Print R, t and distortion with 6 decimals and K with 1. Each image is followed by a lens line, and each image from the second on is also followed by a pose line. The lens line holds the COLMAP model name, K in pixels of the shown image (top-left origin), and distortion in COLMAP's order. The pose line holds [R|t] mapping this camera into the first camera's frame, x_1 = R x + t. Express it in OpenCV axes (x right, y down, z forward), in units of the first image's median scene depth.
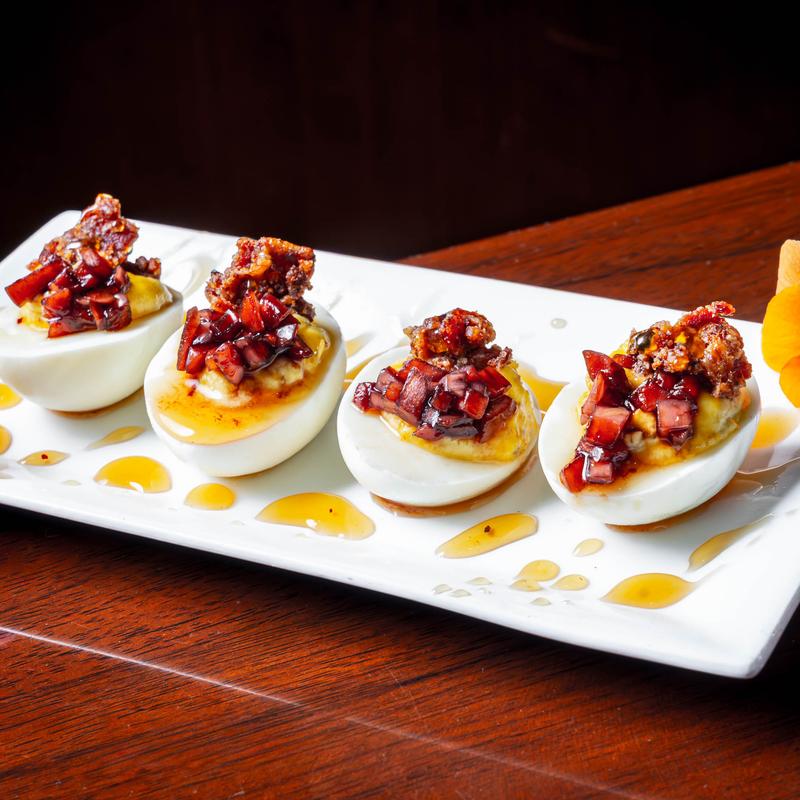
lens RADIAL K [[2325.6, 0, 400.0], [0, 2325.6, 400.0], [0, 0, 1]] dist [-0.018914, -0.708794]
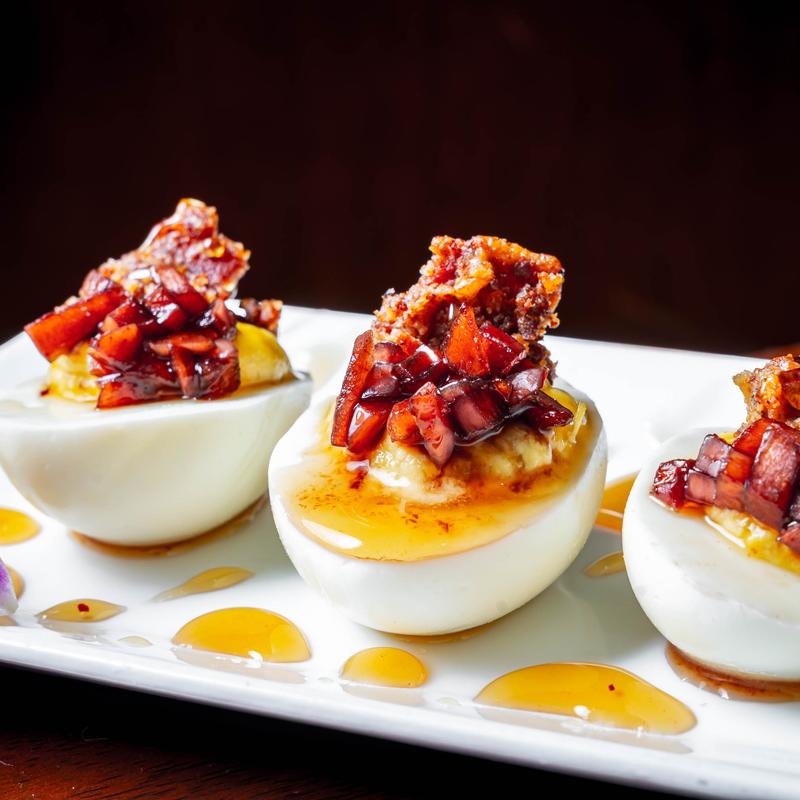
lens RADIAL K [[2325.6, 0, 400.0], [0, 2325.6, 400.0], [0, 0, 1]] dist [-0.018914, -0.708794]
pose [[0.998884, 0.027479, 0.038414, -0.100103], [-0.019681, 0.981519, -0.190350, 0.084014], [-0.042935, 0.189382, 0.980964, 0.429534]]
